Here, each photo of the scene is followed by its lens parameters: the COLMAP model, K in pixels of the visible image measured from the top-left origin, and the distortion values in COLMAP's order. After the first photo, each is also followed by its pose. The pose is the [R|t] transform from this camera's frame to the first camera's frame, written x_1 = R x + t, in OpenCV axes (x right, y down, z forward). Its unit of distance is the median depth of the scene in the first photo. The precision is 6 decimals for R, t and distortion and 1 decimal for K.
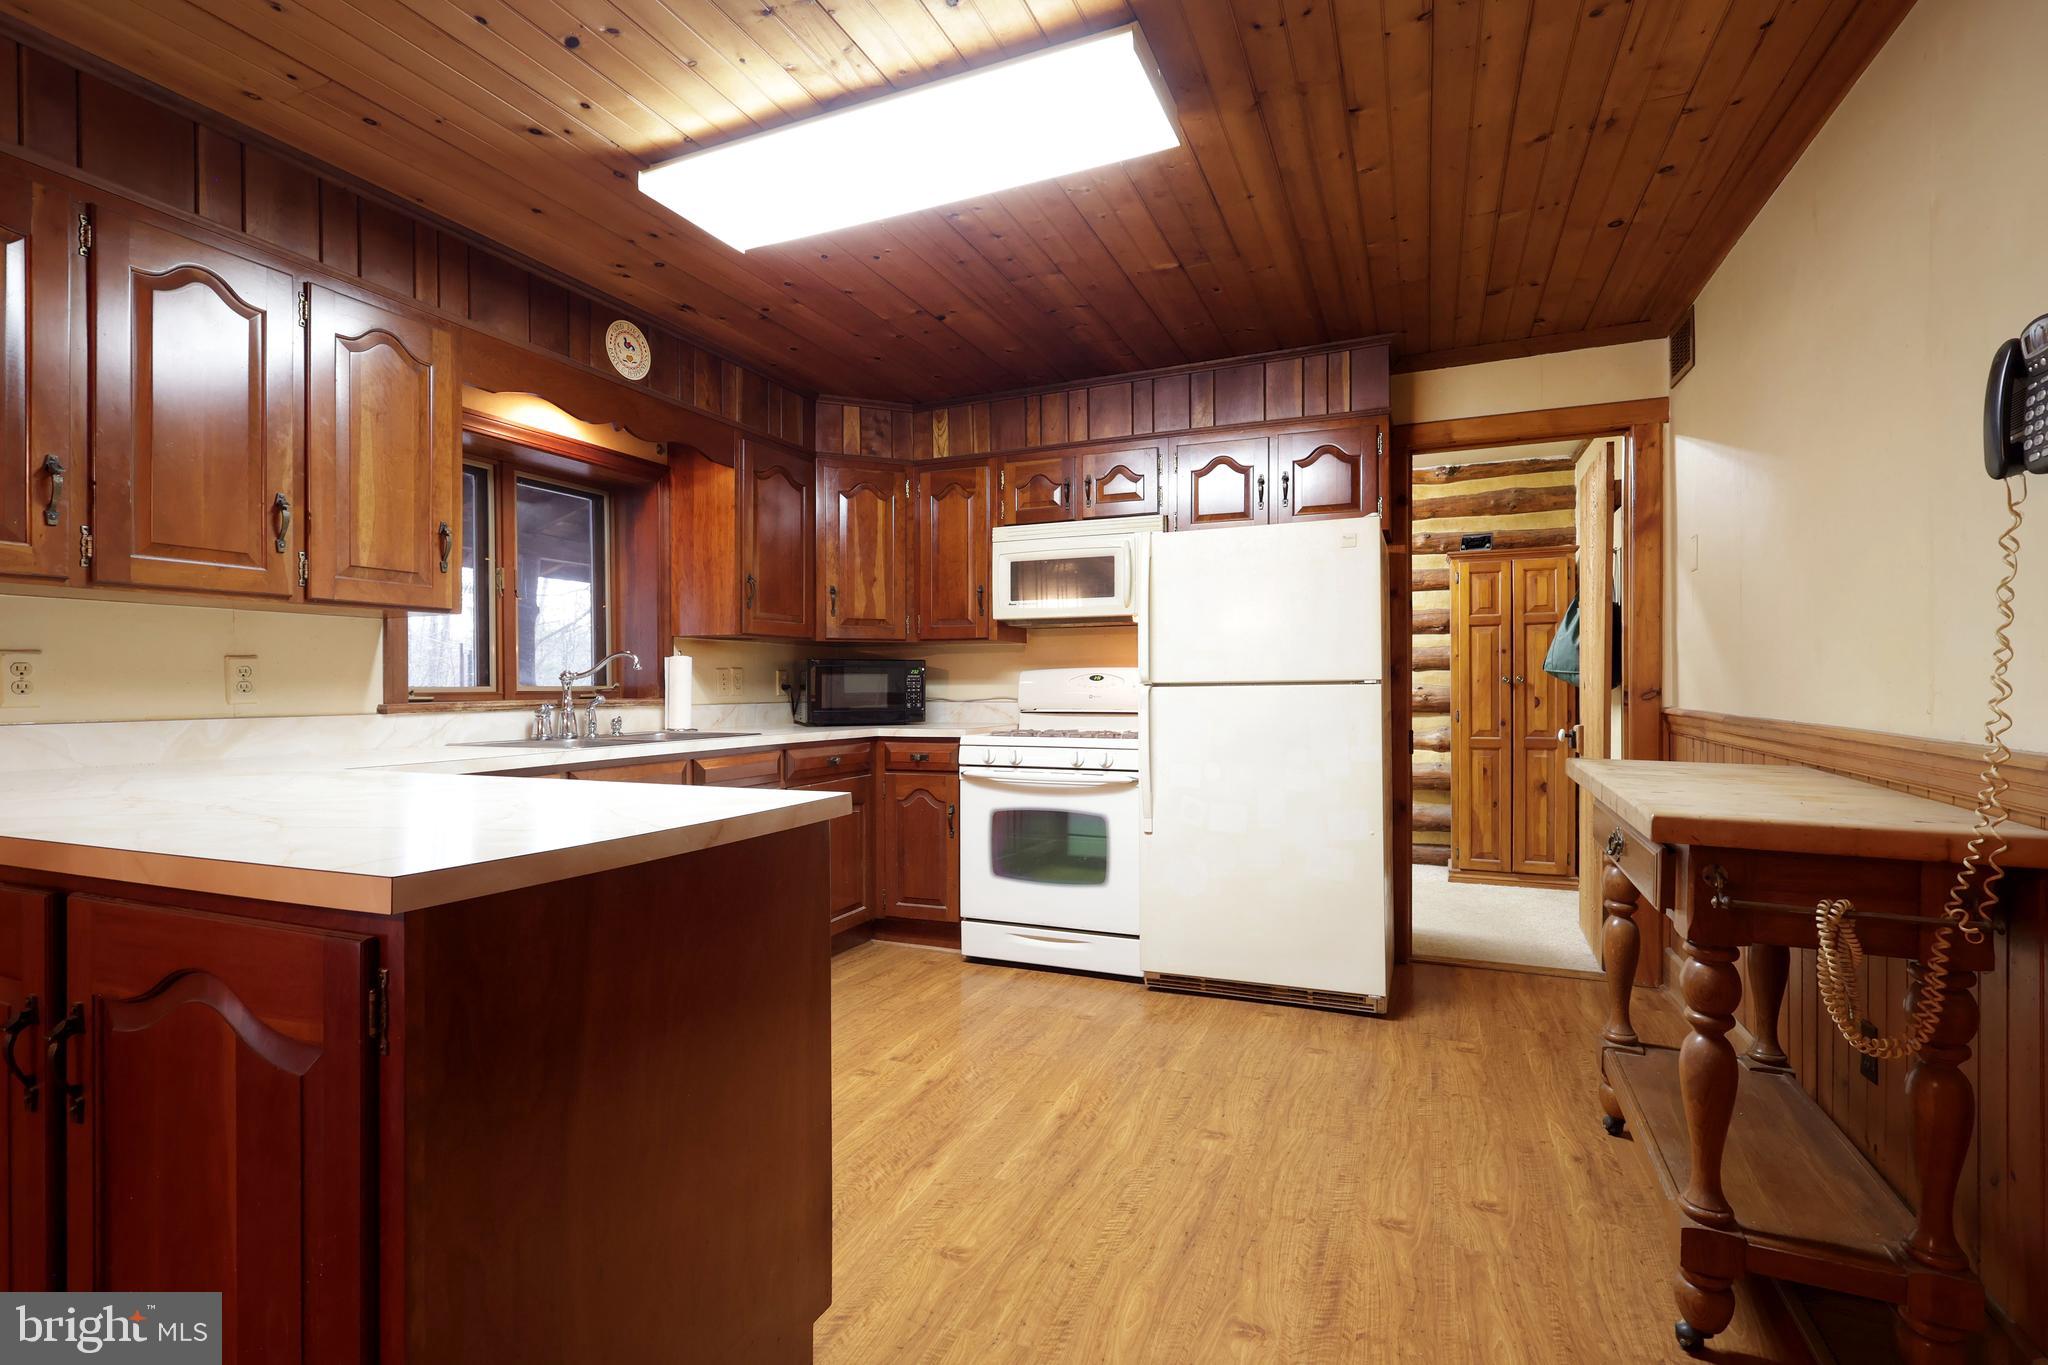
lens RADIAL K [[954.4, 0, 1028.1], [0, 954.4, 681.3], [0, 0, 1]] dist [0.001596, 0.001883]
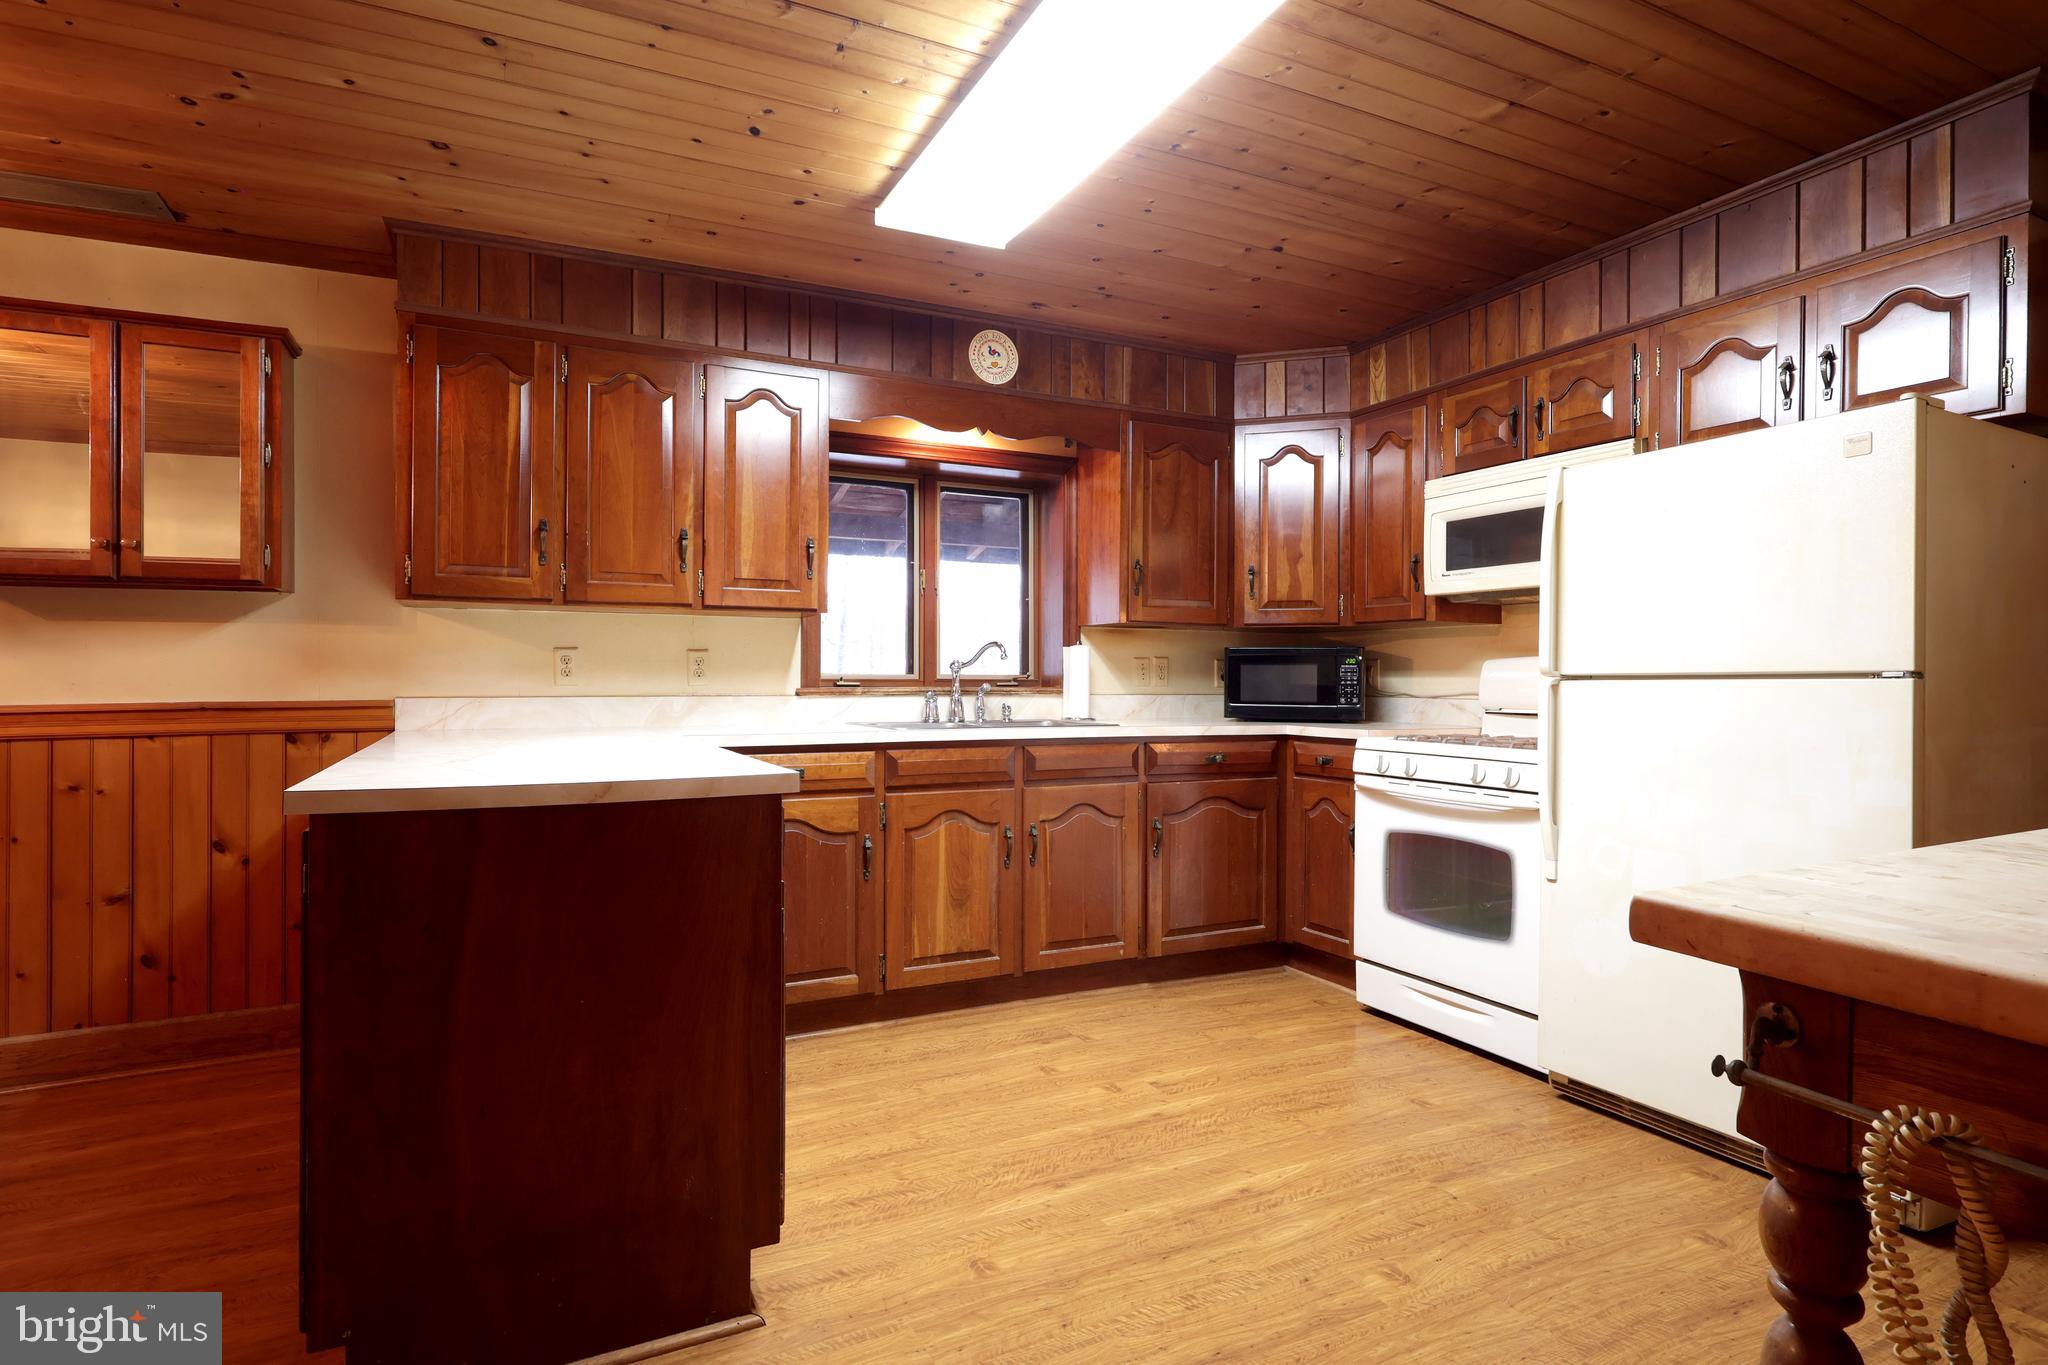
lens RADIAL K [[1069.8, 0, 1022.6], [0, 1069.8, 673.8], [0, 0, 1]] dist [0.000036, 0.000490]
pose [[0.757086, 0.004761, -0.653297, 0.340553], [-0.005128, 0.999986, 0.001344, 0.001802], [0.653295, 0.002333, 0.757100, 0.111817]]
